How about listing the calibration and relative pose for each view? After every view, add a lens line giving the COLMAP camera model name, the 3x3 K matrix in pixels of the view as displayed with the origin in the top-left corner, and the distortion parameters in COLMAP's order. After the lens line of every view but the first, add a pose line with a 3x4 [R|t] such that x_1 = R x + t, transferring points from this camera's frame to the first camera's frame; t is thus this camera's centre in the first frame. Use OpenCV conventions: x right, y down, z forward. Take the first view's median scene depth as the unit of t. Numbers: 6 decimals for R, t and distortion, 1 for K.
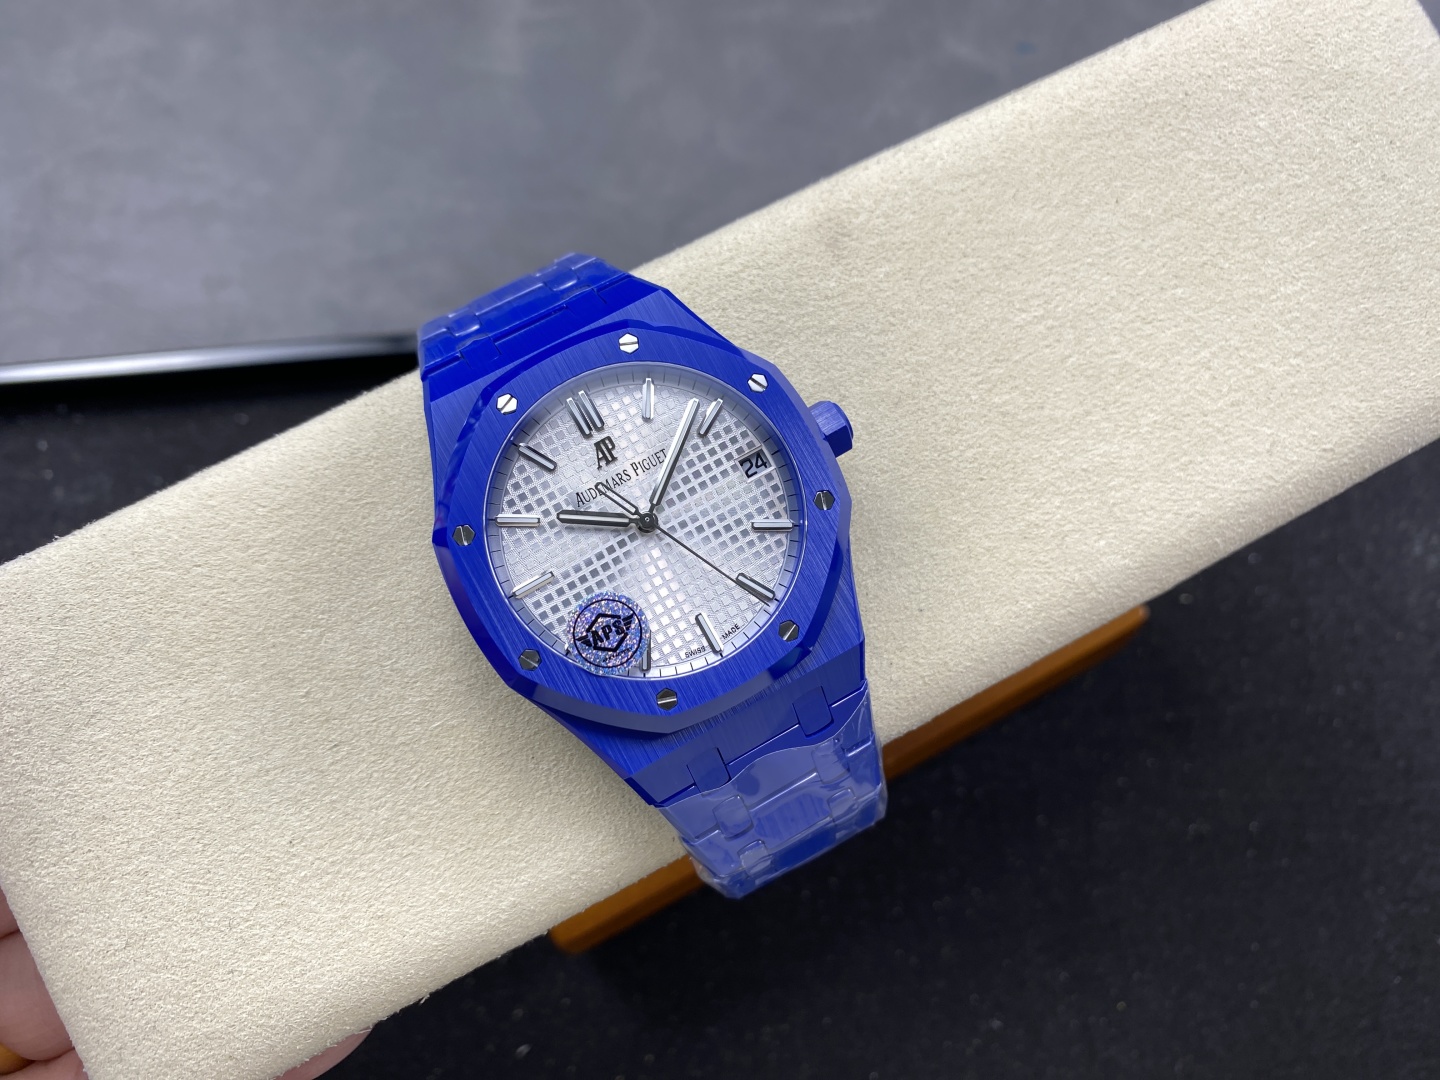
lens RADIAL K [[1029.5, 0, 720.0], [0, 1029.5, 540.0], [0, 0, 1]] dist [-0.001347, -0.000220]
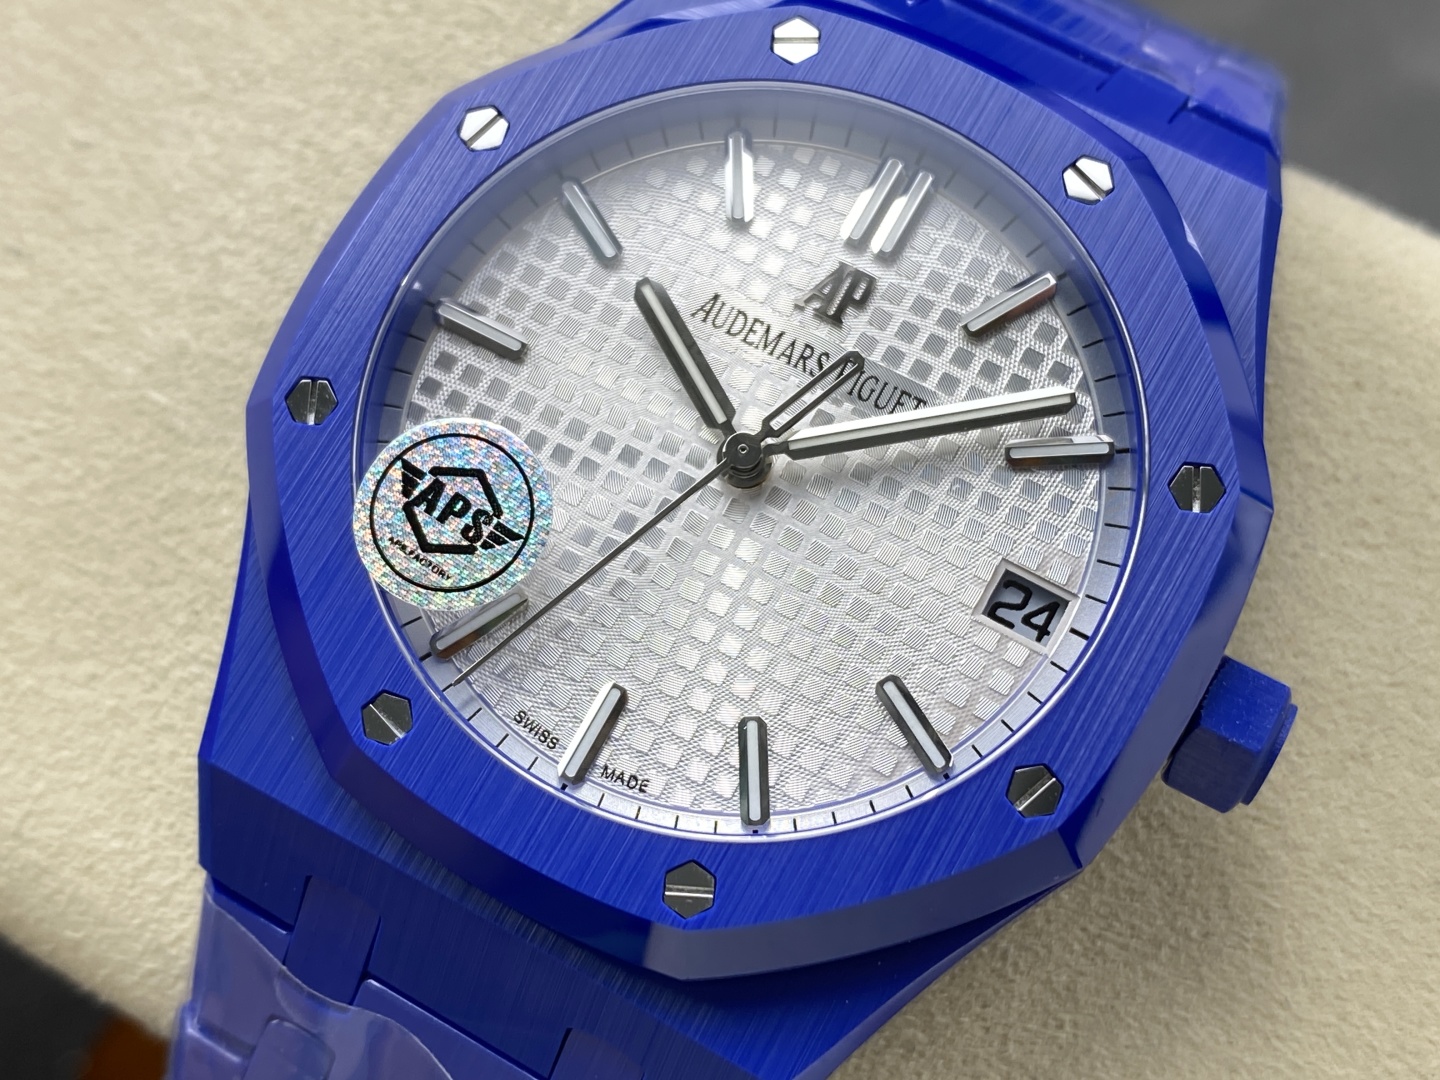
lens RADIAL K [[2169.6, 0, 720.0], [0, 2169.6, 540.0], [0, 0, 1]] dist [0.063095, 0.065153]
pose [[0.506665, 0.782517, -0.361880, 0.258976], [-0.826523, 0.560277, 0.054317, -0.038237], [0.245257, 0.271582, 0.930641, 0.204231]]
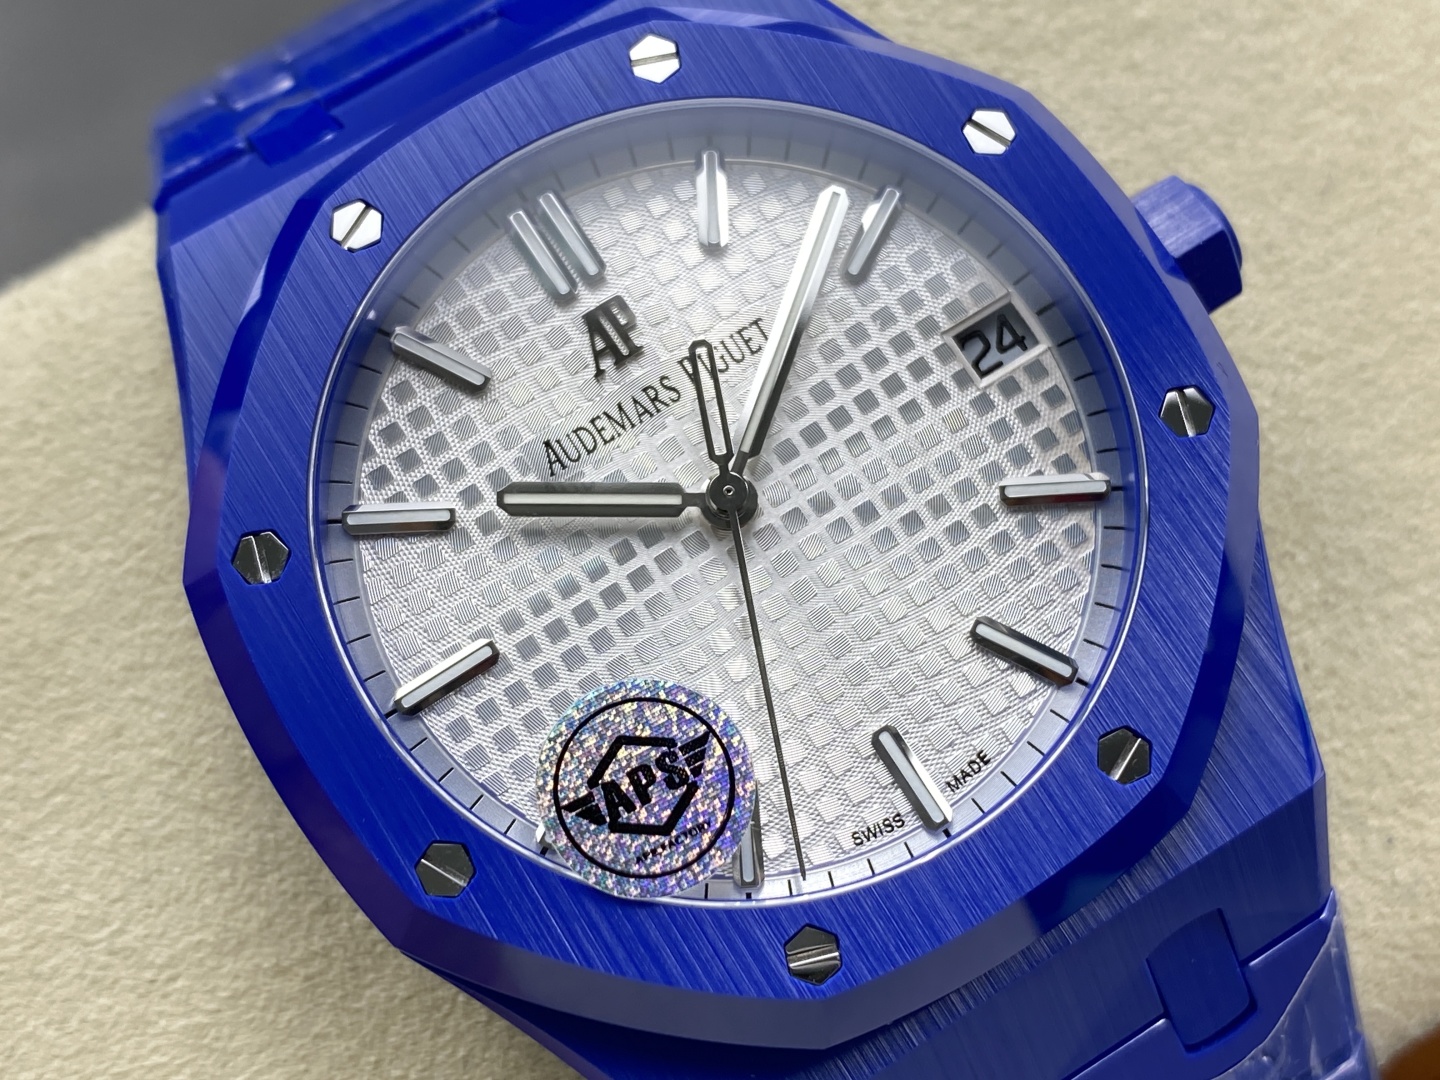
lens RADIAL K [[2169.6, 0, 720.0], [0, 2169.6, 540.0], [0, 0, 1]] dist [0.063095, 0.065153]
pose [[0.995078, -0.071035, -0.069096, -0.018821], [0.063616, 0.992517, -0.104224, 0.081472], [0.075983, 0.099316, 0.992151, 0.190582]]
